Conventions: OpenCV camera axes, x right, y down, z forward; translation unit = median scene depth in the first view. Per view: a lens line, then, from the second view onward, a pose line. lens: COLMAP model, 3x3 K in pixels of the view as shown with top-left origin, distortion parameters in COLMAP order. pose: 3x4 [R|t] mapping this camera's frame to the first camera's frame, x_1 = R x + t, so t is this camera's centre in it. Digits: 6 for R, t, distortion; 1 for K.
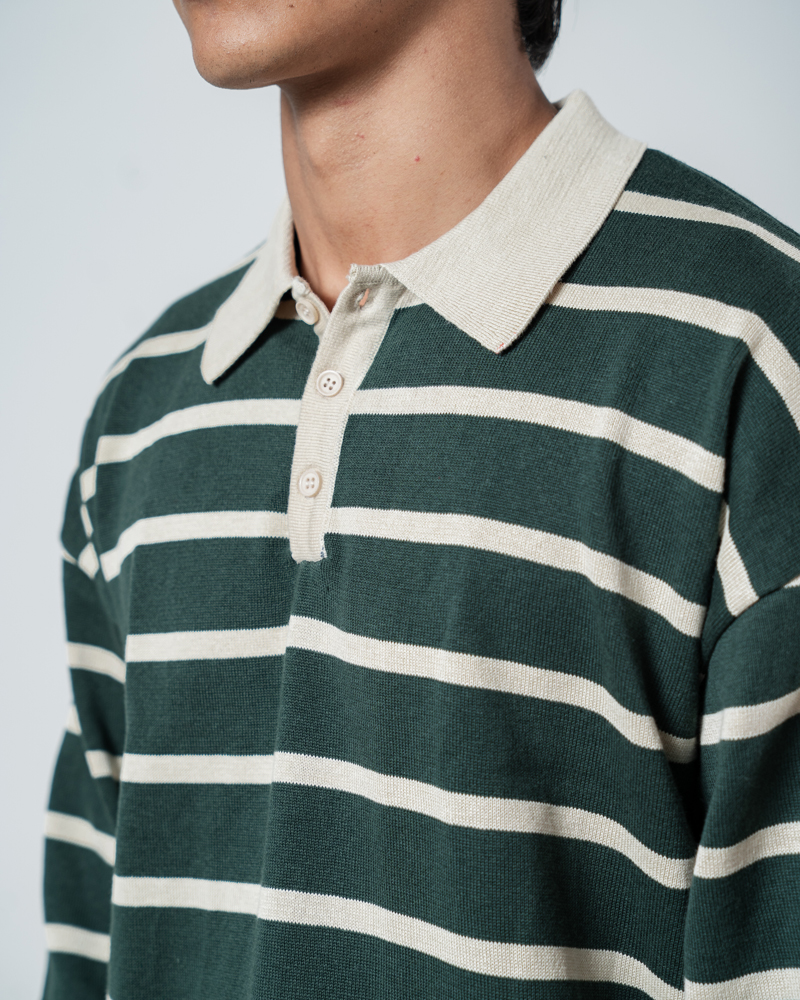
lens RADIAL K [[3038.0, 0, 400.0], [0, 3038.0, 500.0], [0, 0, 1]] dist [0.573948, 0.503033]
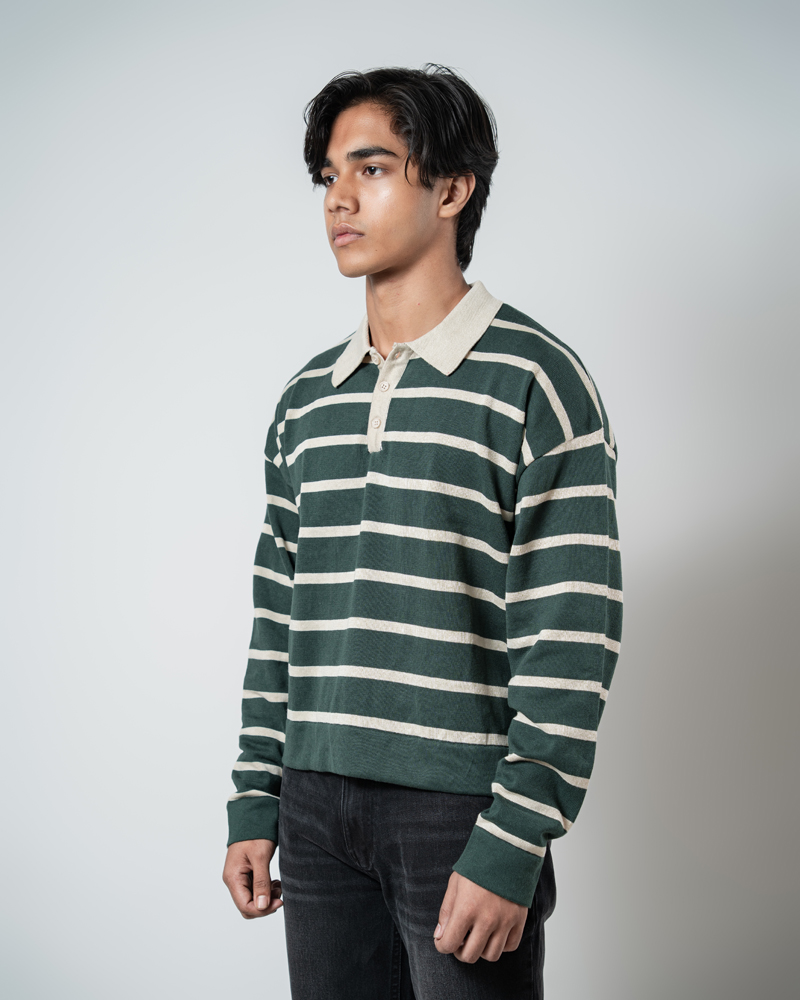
lens RADIAL K [[2565.3, 0, 399.2], [0, 2565.3, 536.3], [0, 0, 1]] dist [1.310101, -25.739331]
pose [[0.999268, 0.025469, 0.028555, -0.073345], [-0.025238, 0.999646, -0.008421, 0.116150], [-0.028760, 0.007694, 0.999557, -1.316337]]
